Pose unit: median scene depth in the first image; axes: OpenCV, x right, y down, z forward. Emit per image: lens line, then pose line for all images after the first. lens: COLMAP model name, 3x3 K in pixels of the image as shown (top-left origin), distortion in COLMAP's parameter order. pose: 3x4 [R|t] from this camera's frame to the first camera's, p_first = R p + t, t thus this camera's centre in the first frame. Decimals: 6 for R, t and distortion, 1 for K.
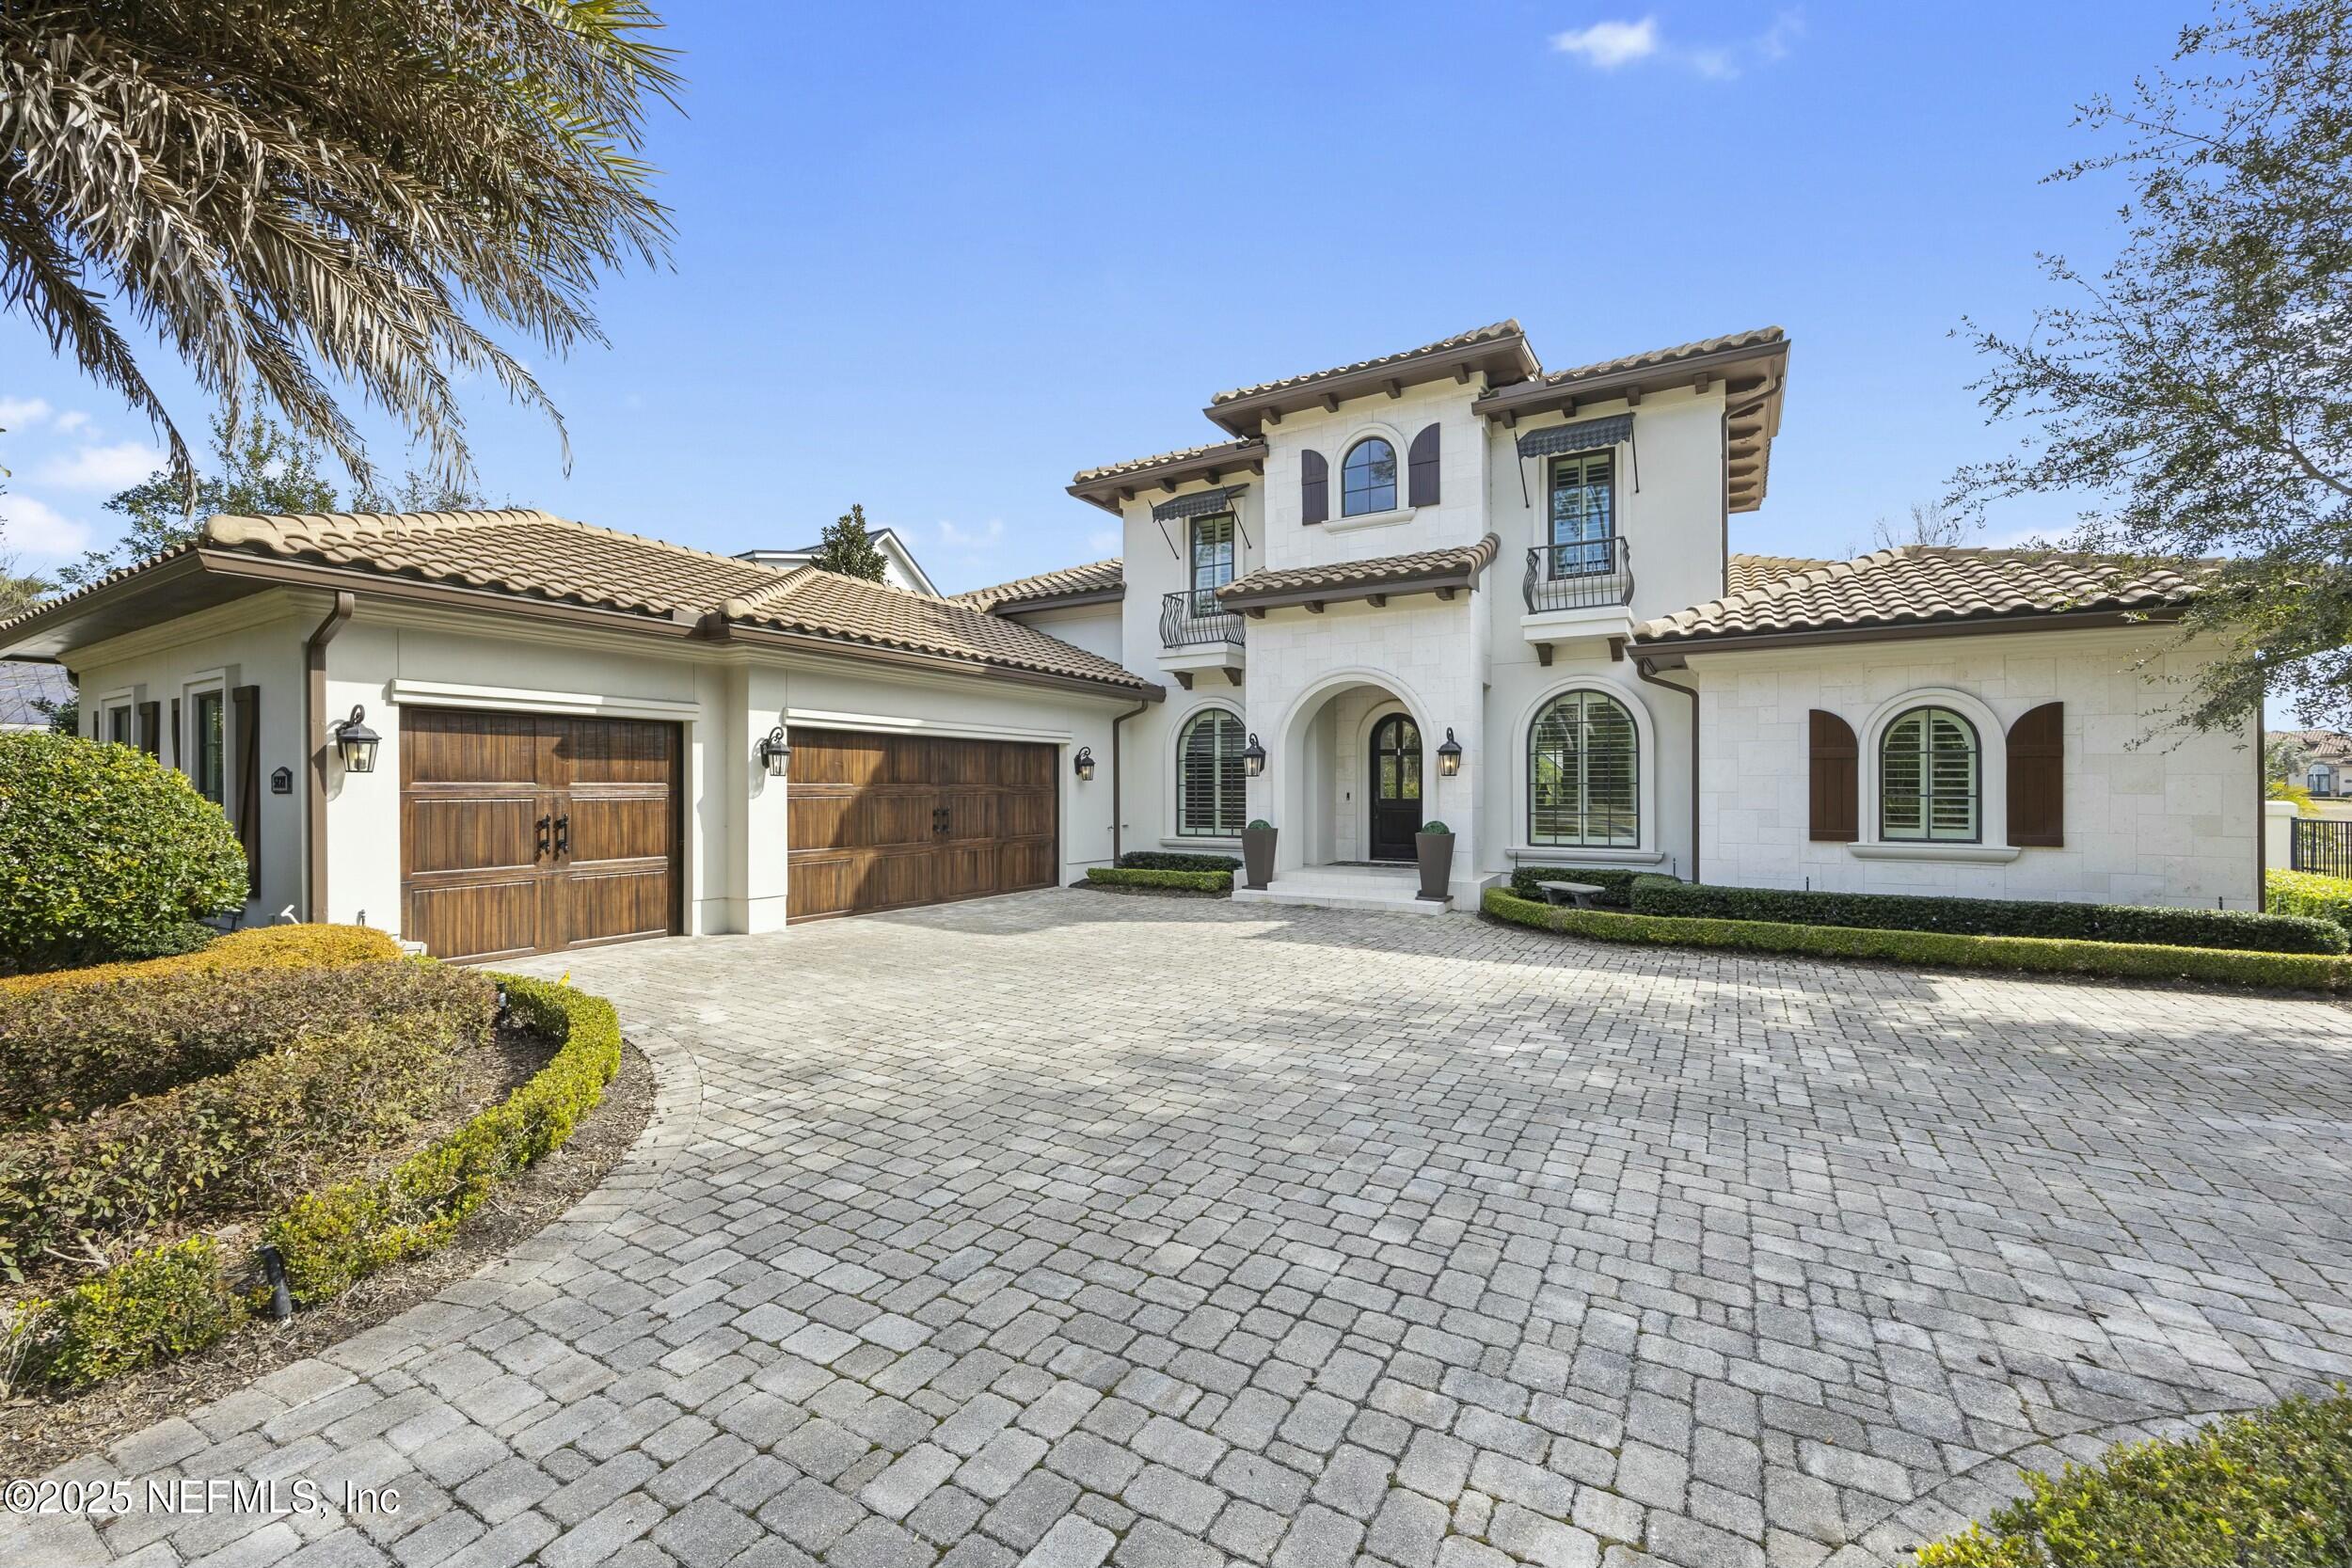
lens RADIAL K [[941.2, 0, 1181.2], [0, 941.2, 787.6], [0, 0, 1]] dist [0.000924, -0.000558]
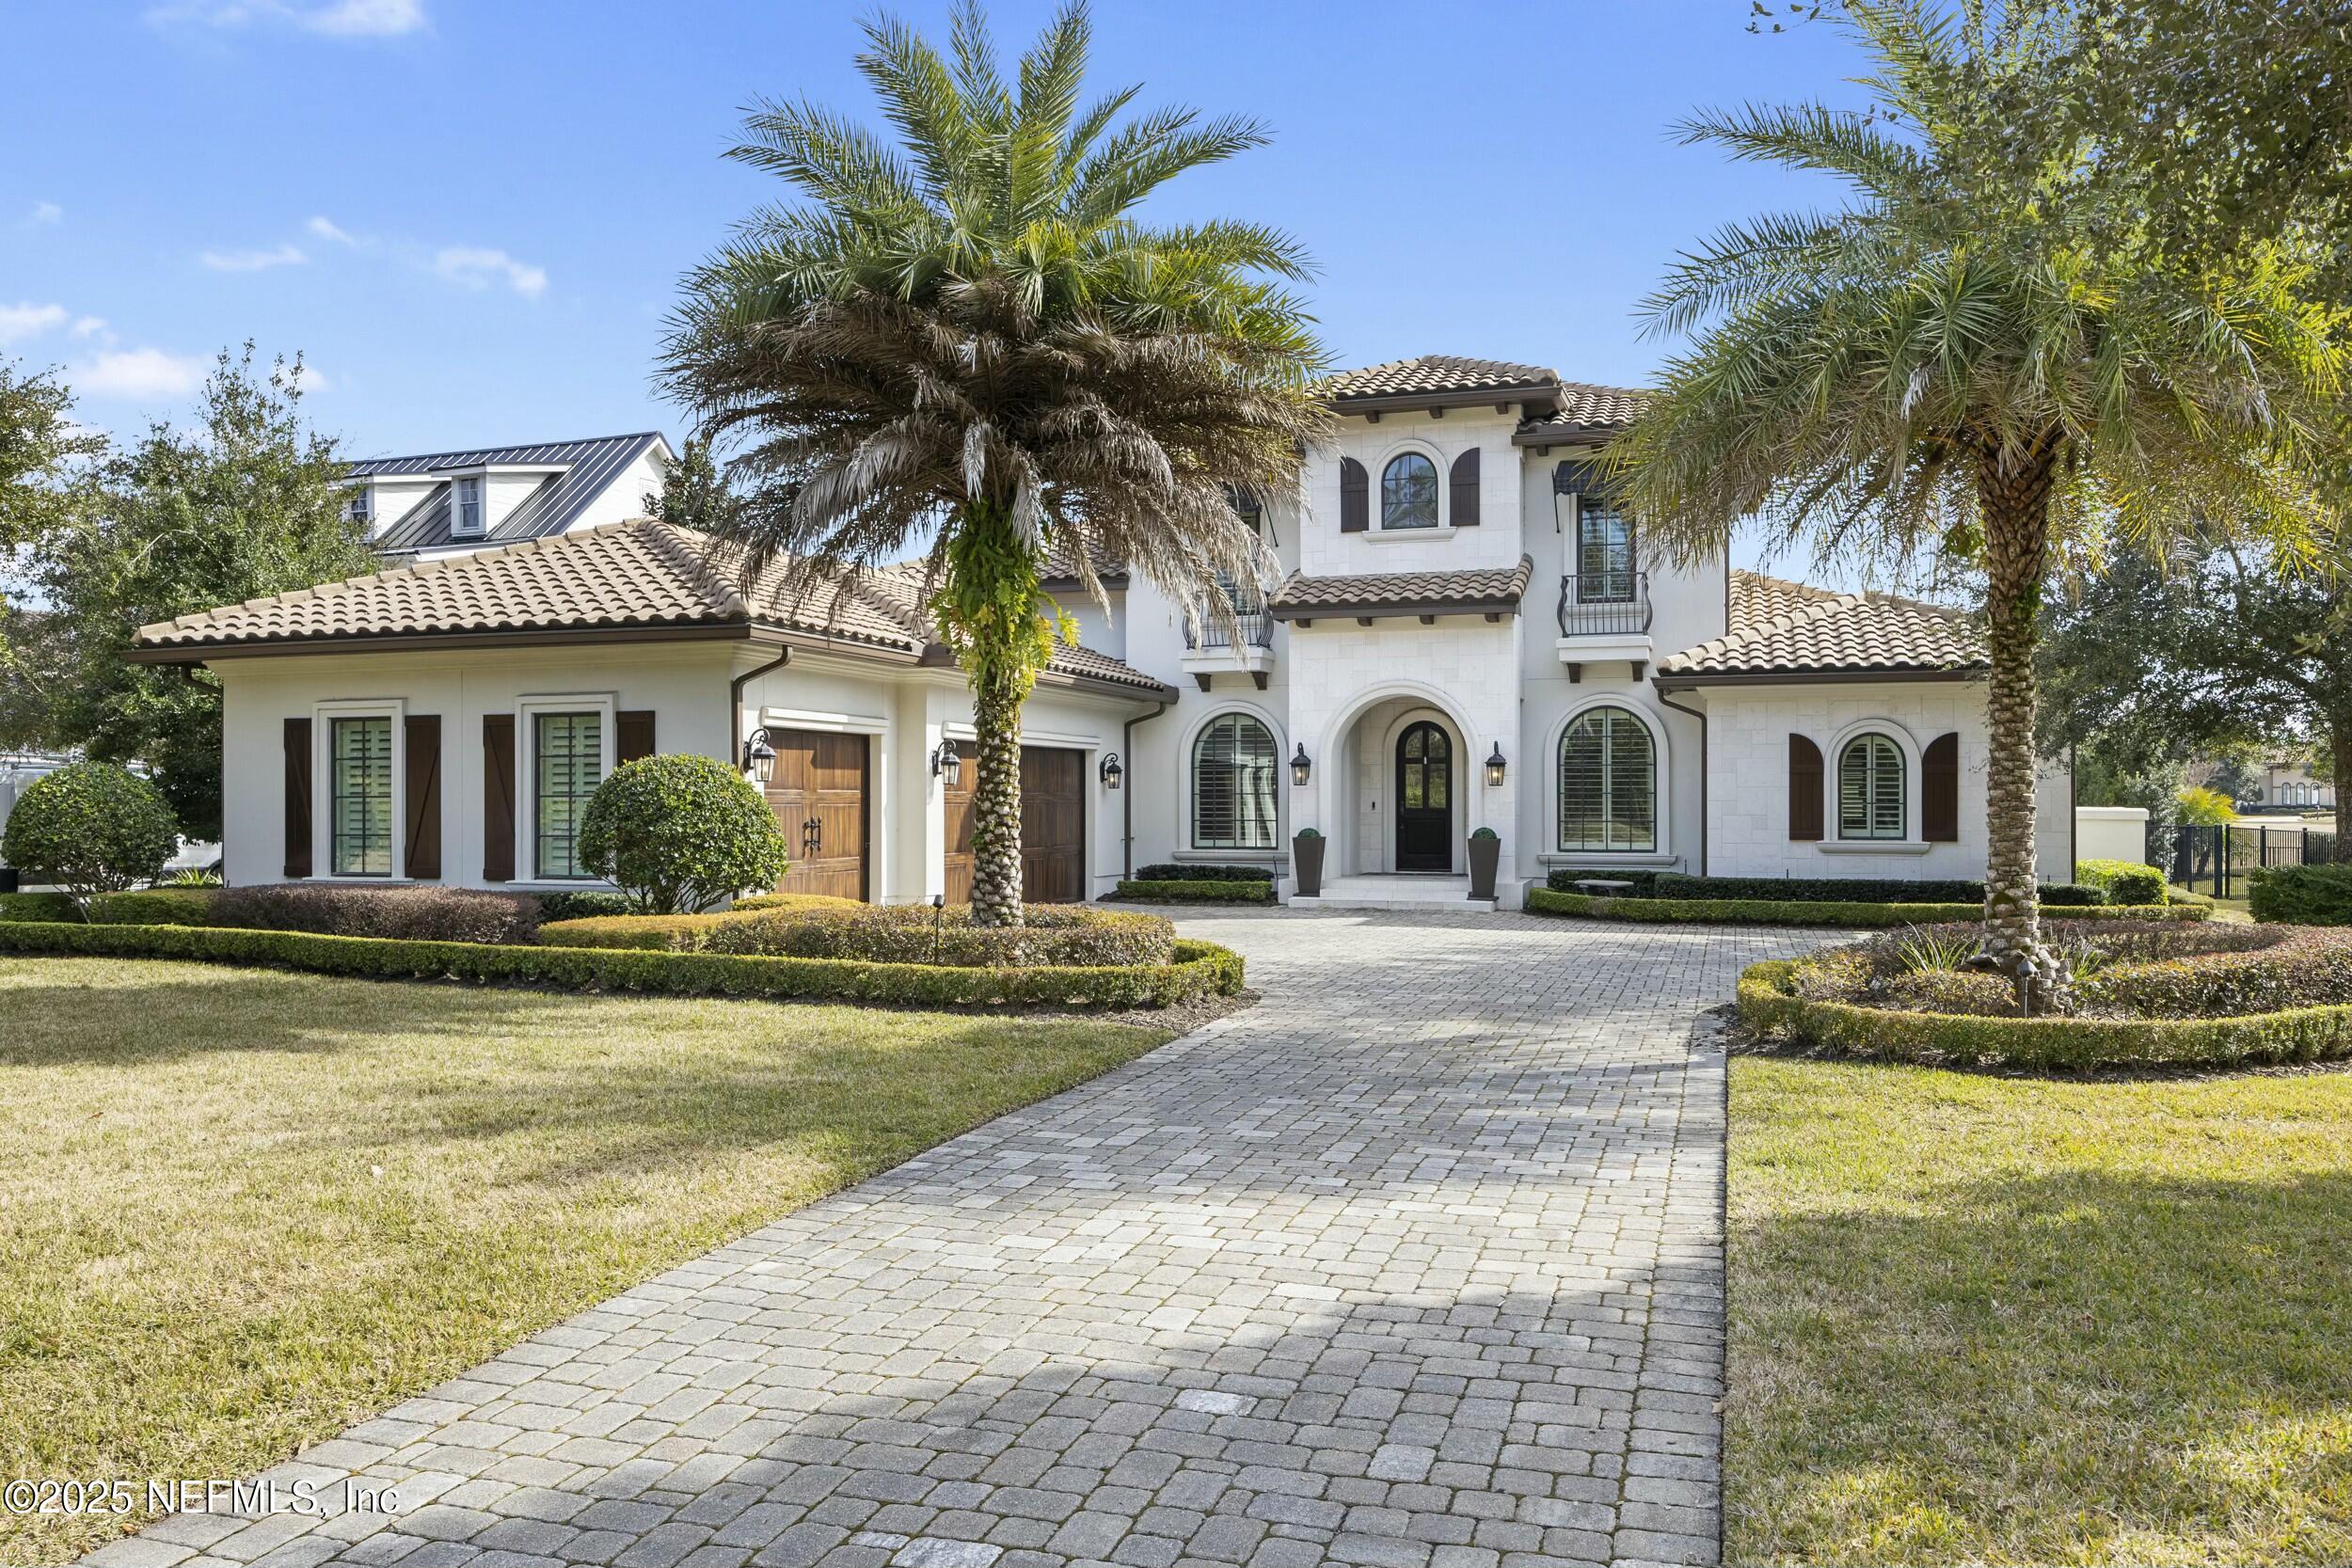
lens RADIAL K [[1757.0, 0, 1177.7], [0, 1757.0, 799.2], [0, 0, 1]] dist [0.006048, 0.004236]
pose [[0.974994, 0.001696, 0.222225, -0.485434], [-0.001490, 0.999998, -0.001096, 0.005488], [-0.222226, 0.000737, 0.974995, -0.829520]]
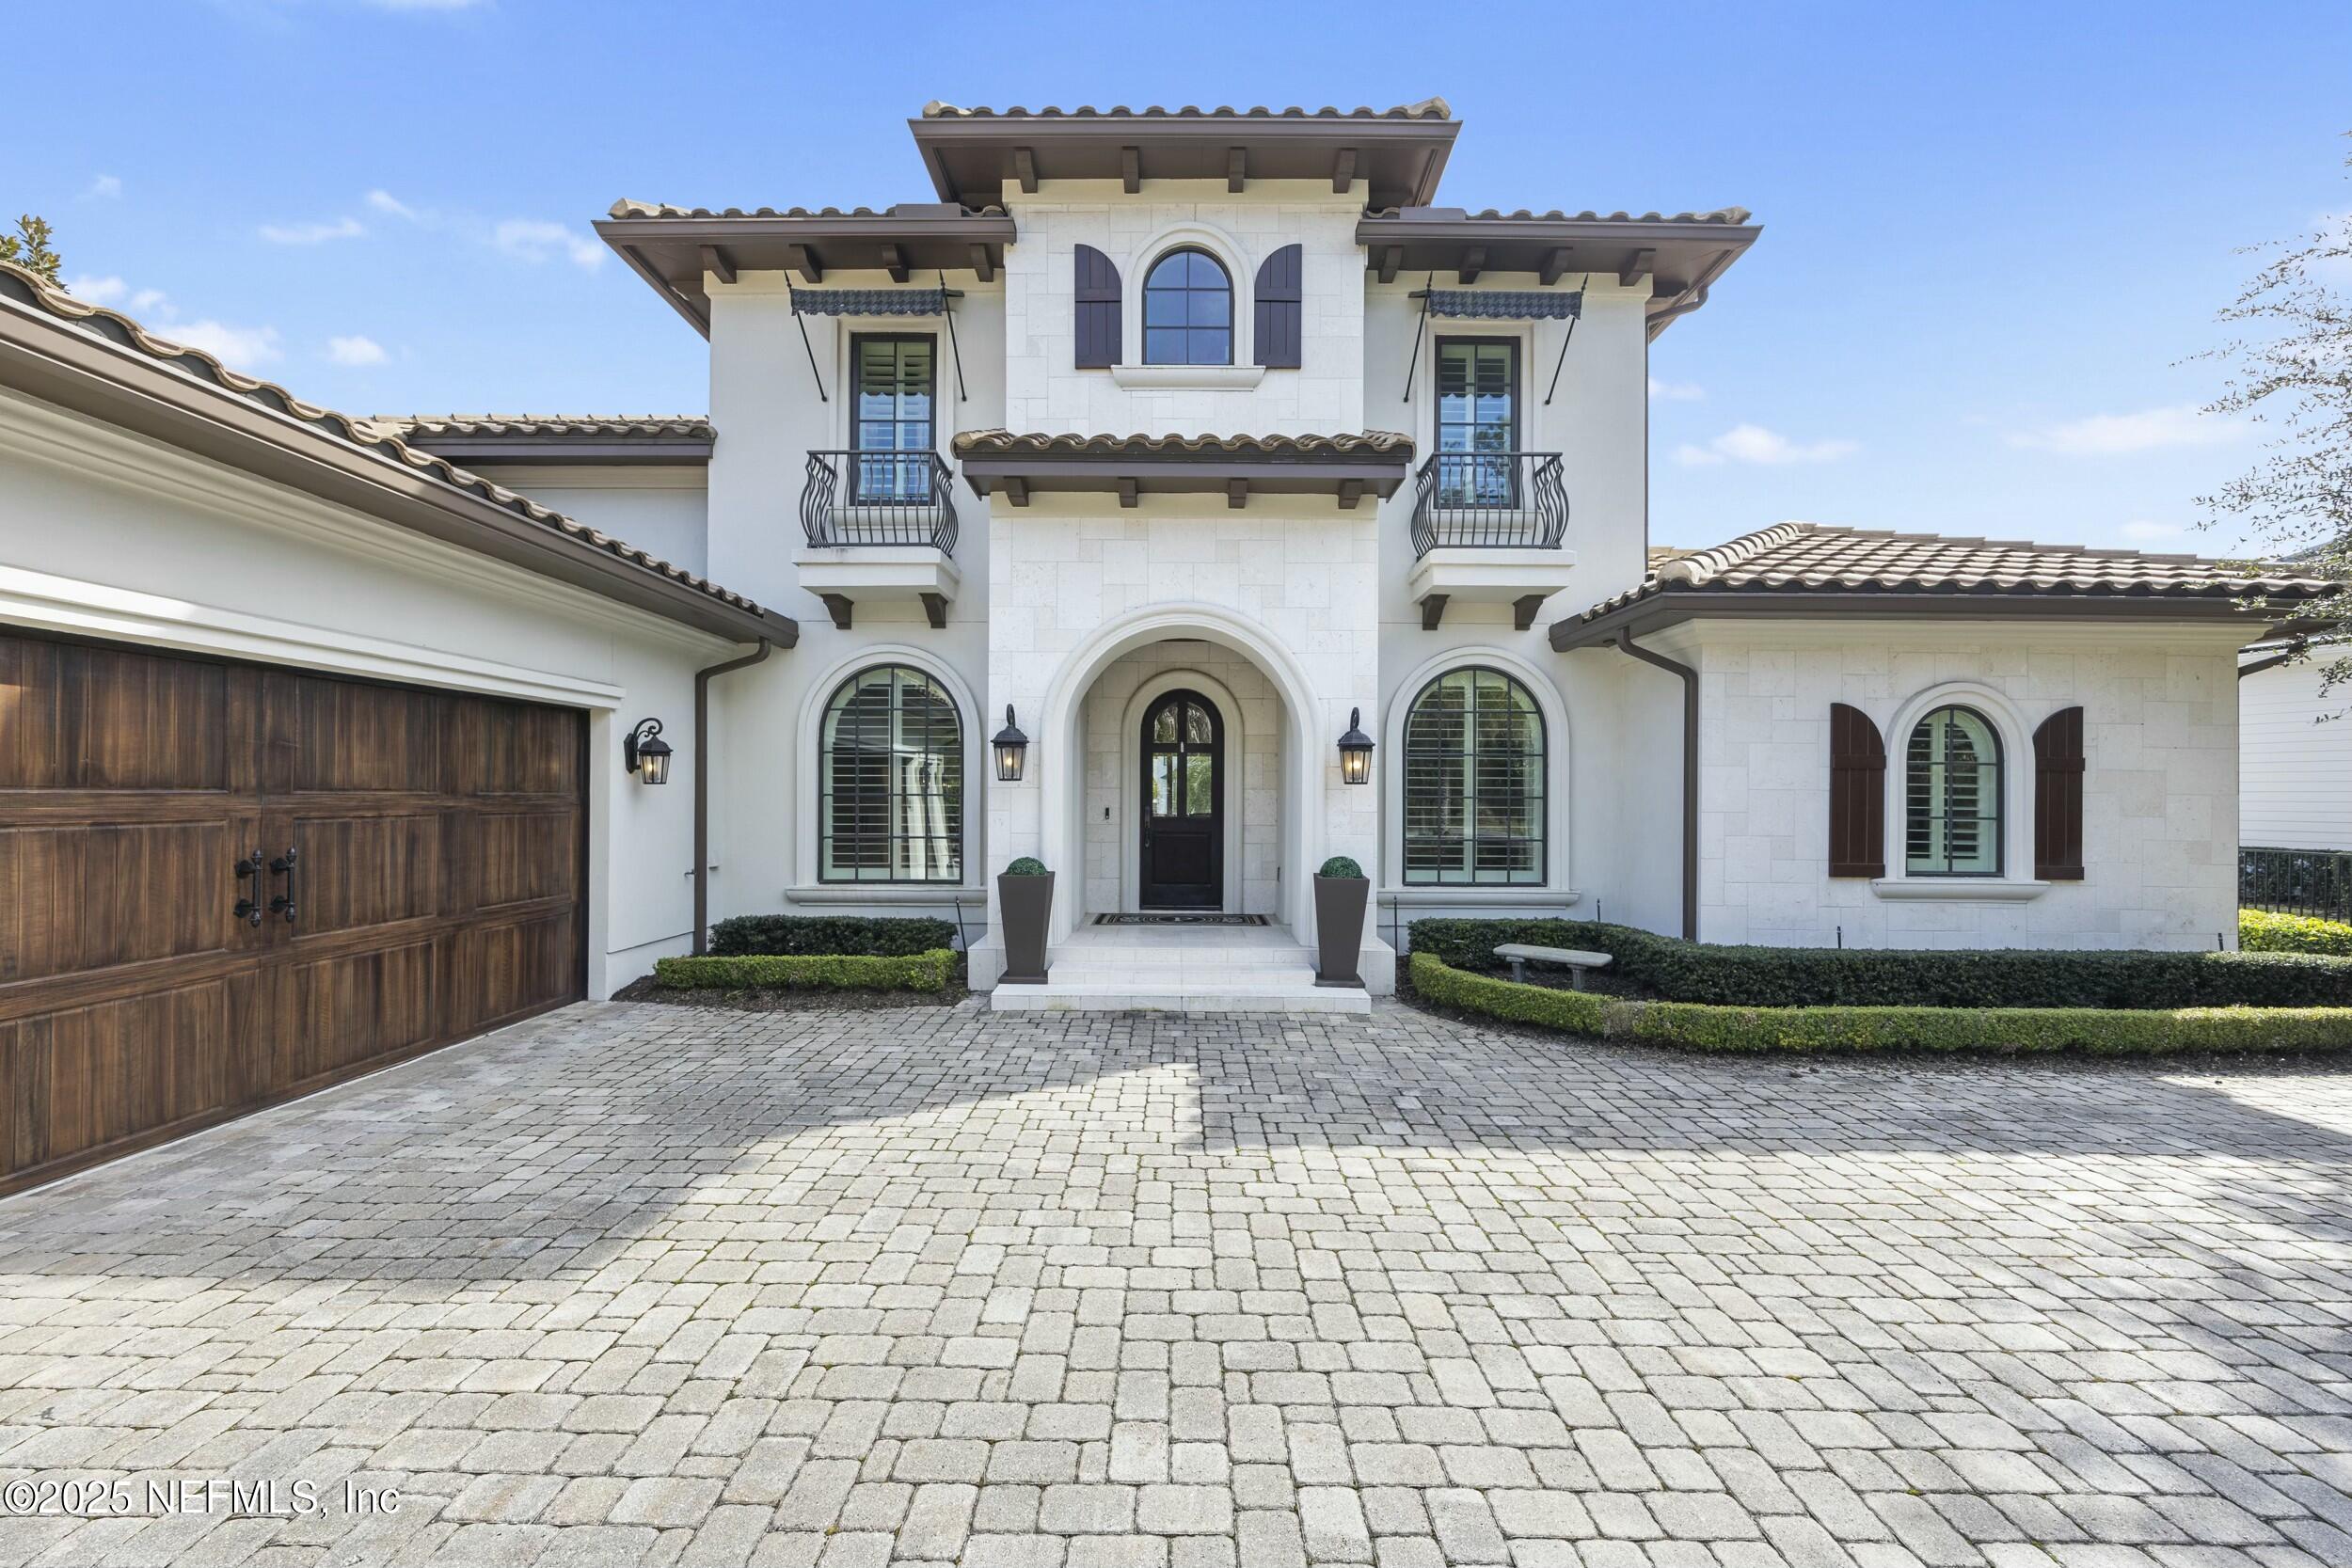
lens RADIAL K [[941.2, 0, 1164.4], [0, 941.2, 785.7], [0, 0, 1]] dist [0.000924, -0.000558]
pose [[0.864640, 0.012904, 0.502226, -0.131727], [-0.007237, 0.999886, -0.013231, -0.002212], [-0.502340, 0.007806, 0.864635, 0.483716]]
